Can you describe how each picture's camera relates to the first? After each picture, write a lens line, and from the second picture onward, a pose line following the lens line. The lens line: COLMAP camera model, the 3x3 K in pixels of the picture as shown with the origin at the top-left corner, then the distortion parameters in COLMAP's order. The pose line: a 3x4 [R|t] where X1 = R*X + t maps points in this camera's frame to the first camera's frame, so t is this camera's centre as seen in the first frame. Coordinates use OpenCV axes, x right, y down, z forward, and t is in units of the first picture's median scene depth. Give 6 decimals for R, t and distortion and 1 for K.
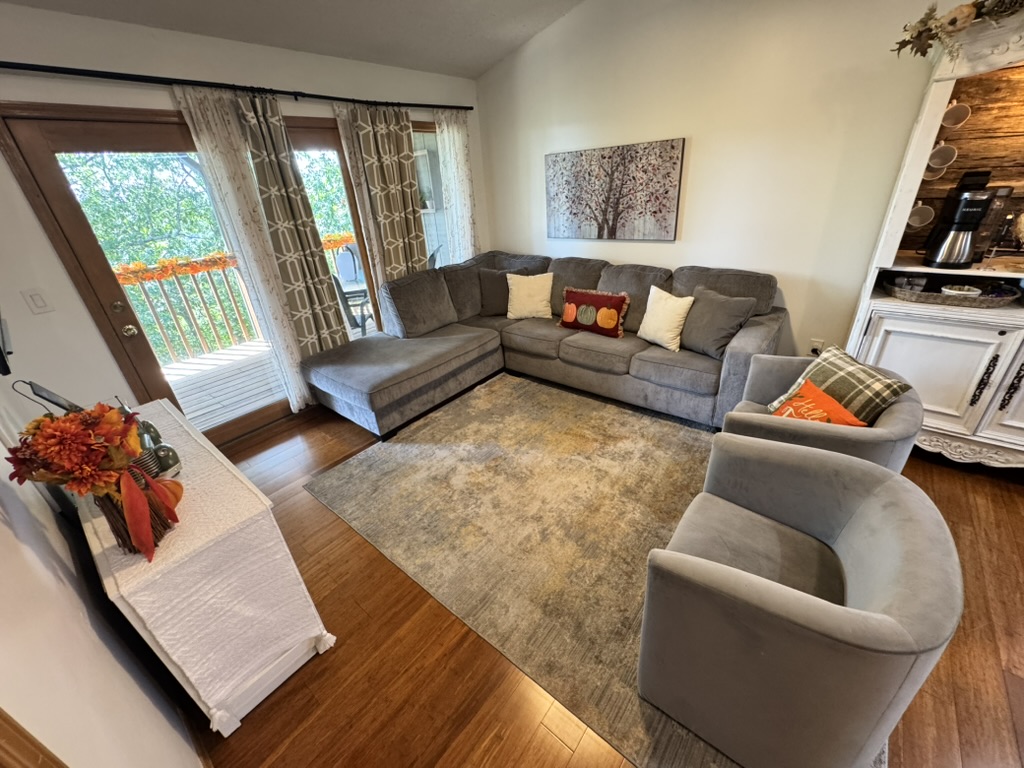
lens RADIAL K [[409.4, 0, 512.0], [0, 409.4, 384.0], [0, 0, 1]] dist [-0.002429, -0.000105]
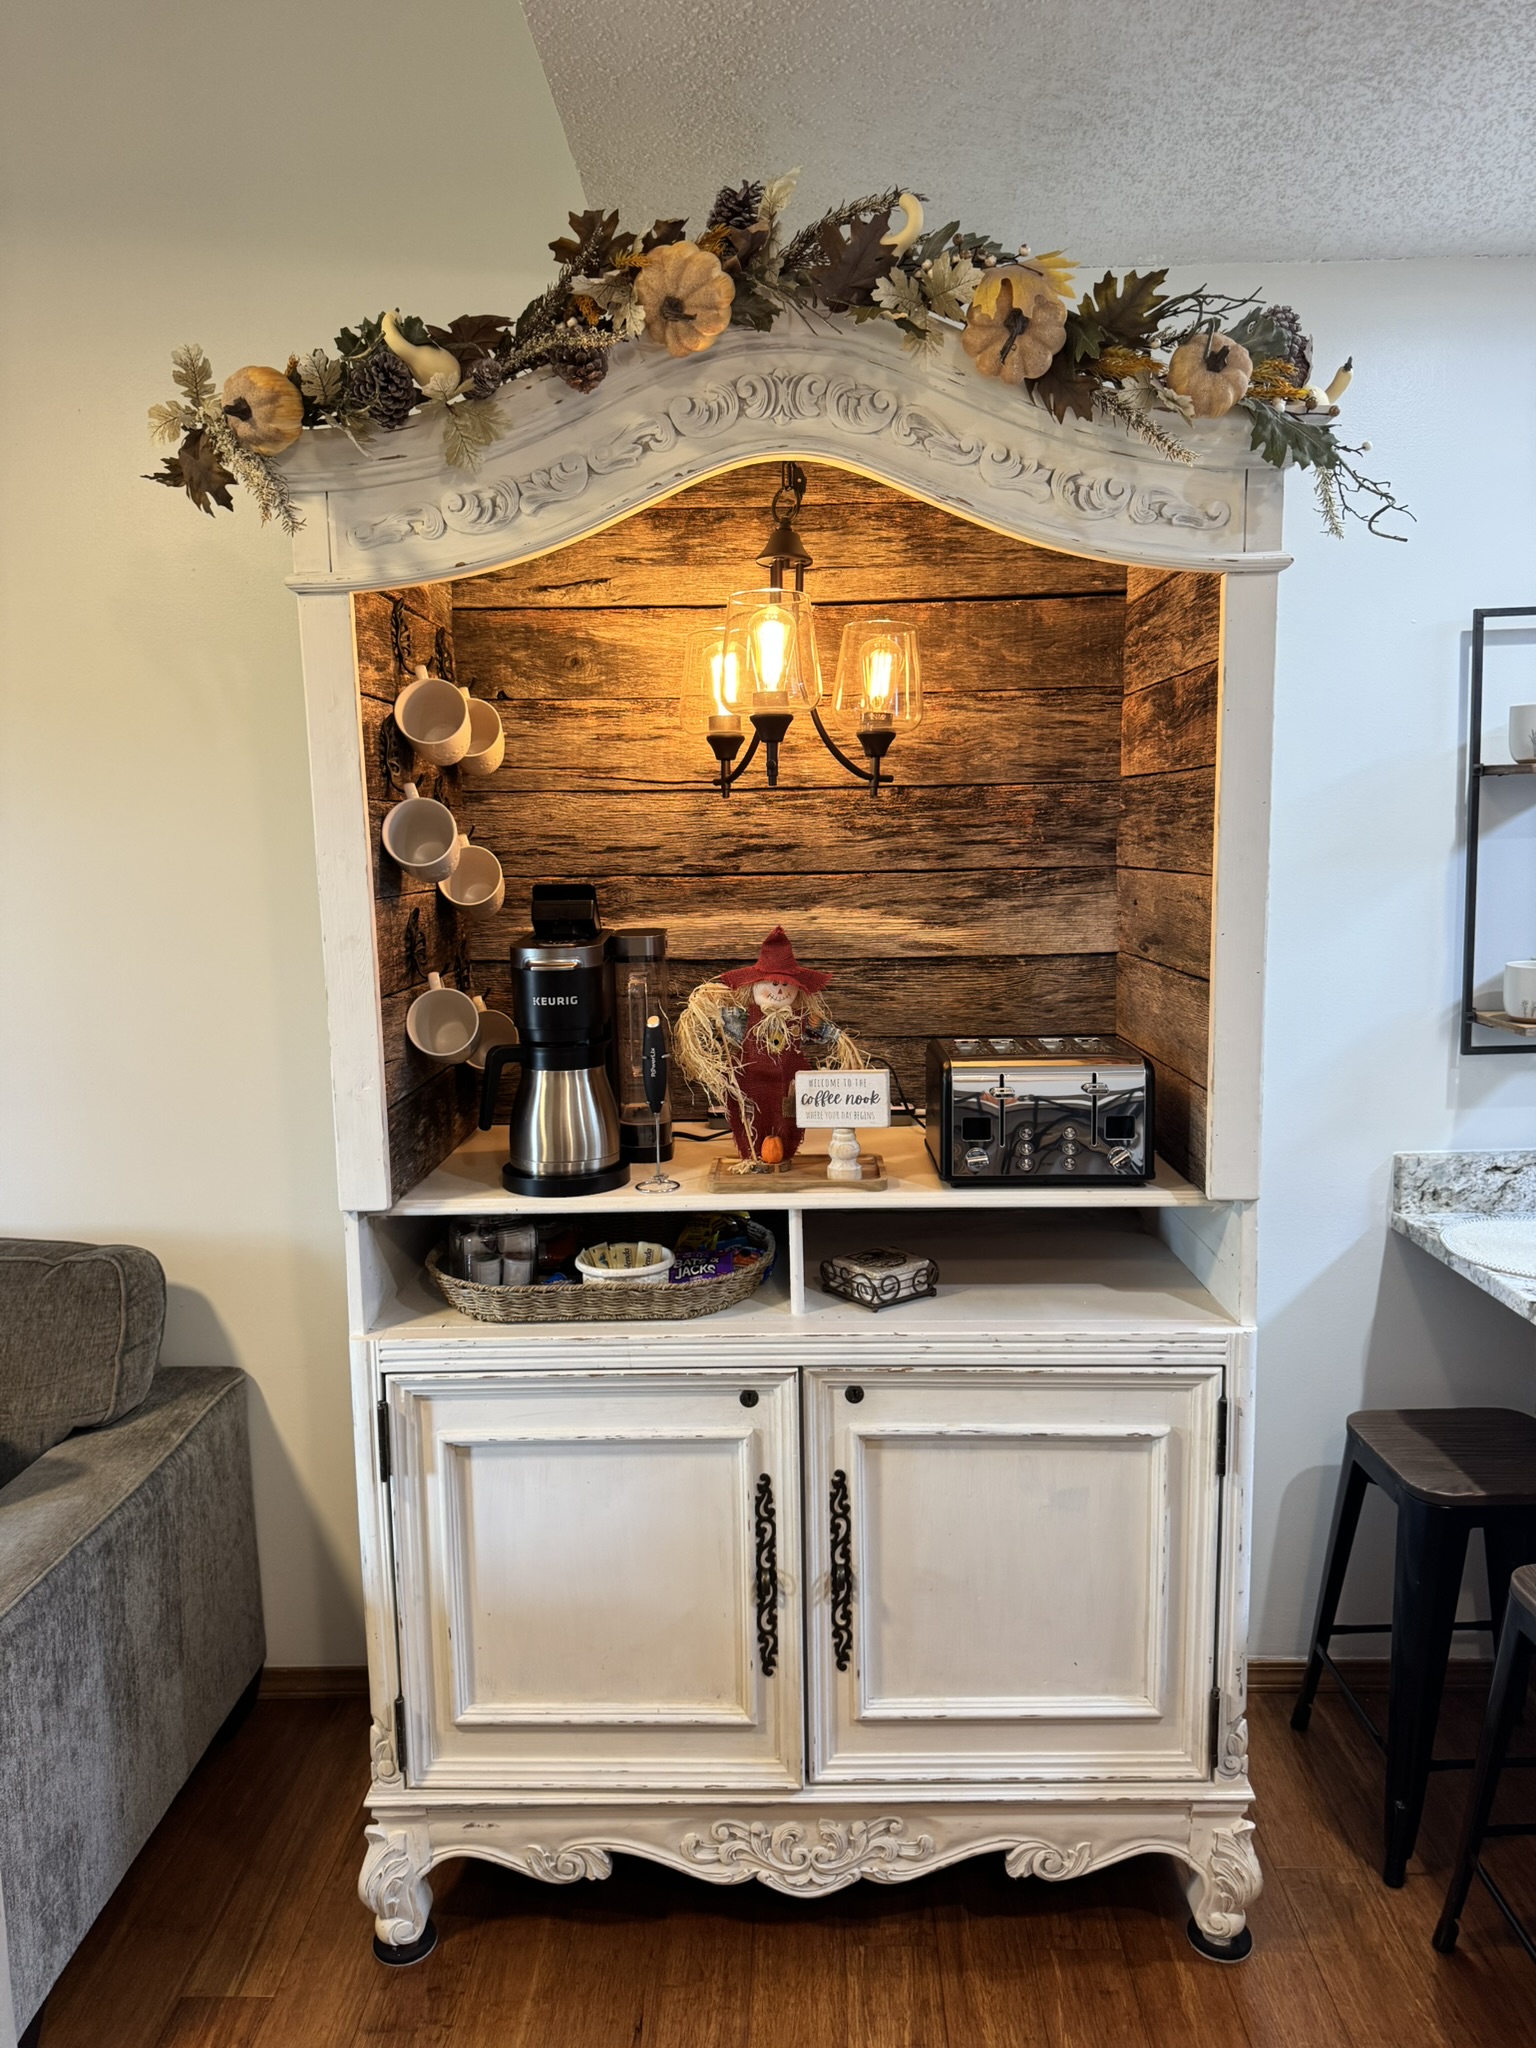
lens RADIAL K [[1446.9, 0, 780.4], [0, 1446.9, 1035.2], [0, 0, 1]] dist [0.122850, -0.223898]
pose [[0.782356, -0.031785, 0.622020, 0.560630], [0.250880, 0.930175, -0.268017, -0.078214], [-0.570069, 0.365737, 0.735702, 0.138264]]
